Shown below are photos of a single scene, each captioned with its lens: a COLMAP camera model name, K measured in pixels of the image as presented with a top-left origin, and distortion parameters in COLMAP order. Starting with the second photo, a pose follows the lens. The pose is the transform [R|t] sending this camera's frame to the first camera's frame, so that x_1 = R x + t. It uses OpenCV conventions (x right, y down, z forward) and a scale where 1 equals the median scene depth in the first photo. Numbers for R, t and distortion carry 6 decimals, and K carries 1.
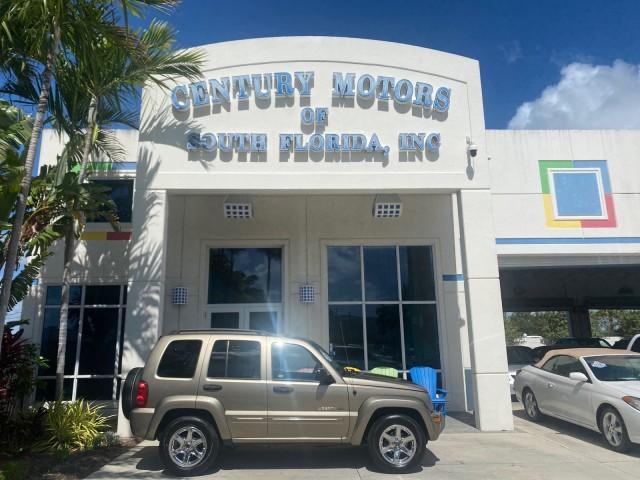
lens RADIAL K [[490.0, 0, 319.0], [0, 490.0, 237.2], [0, 0, 1]] dist [0.019493, -0.011068]
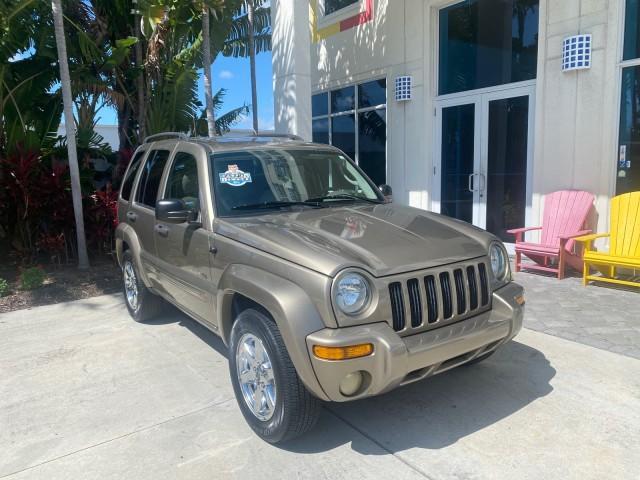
lens RADIAL K [[490.0, 0, 319.0], [0, 490.0, 237.2], [0, 0, 1]] dist [0.019493, -0.011068]
pose [[0.544488, 0.118082, -0.830415, 0.284828], [0.197452, 0.944173, 0.263724, 0.108668], [0.815197, -0.307562, 0.490775, 0.460417]]
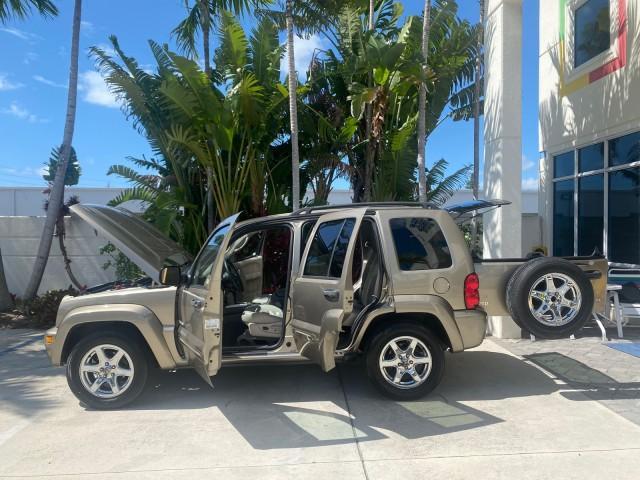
lens RADIAL K [[490.0, 0, 319.0], [0, 490.0, 237.2], [0, 0, 1]] dist [0.019493, -0.011068]
pose [[-0.001357, 0.024448, -0.999700, 0.317468], [0.217993, 0.975666, 0.023564, 0.126093], [0.975949, -0.217896, -0.006654, 0.566174]]
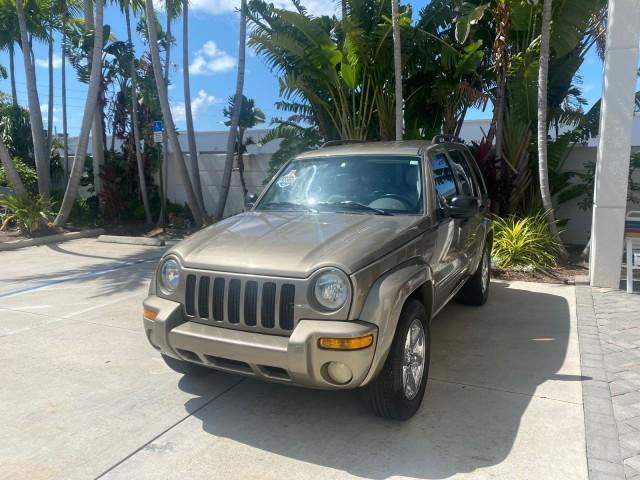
lens RADIAL K [[490.0, 0, 319.0], [0, 490.0, 237.2], [0, 0, 1]] dist [0.019493, -0.011068]
pose [[-0.487547, 0.140753, -0.861677, 0.312598], [0.202804, 0.978183, 0.045036, 0.171484], [0.849217, -0.152795, -0.505455, 0.766605]]
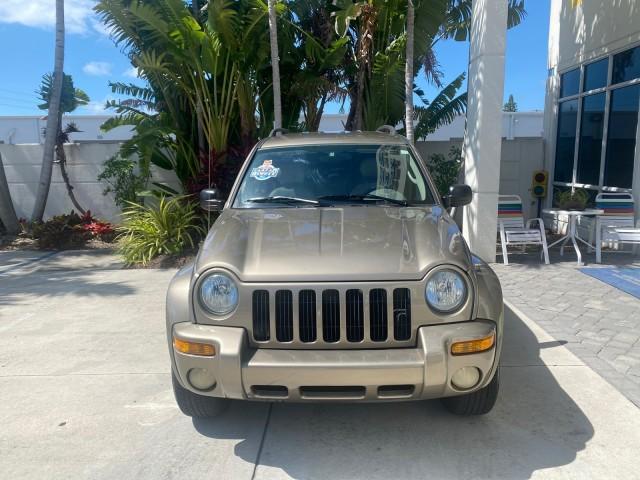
lens RADIAL K [[490.0, 0, 319.0], [0, 490.0, 237.2], [0, 0, 1]] dist [0.019493, -0.011068]
pose [[-0.068238, 0.172163, -0.982702, 0.322042], [0.225153, 0.962244, 0.152945, 0.142223], [0.971931, -0.210822, -0.104425, 0.631444]]
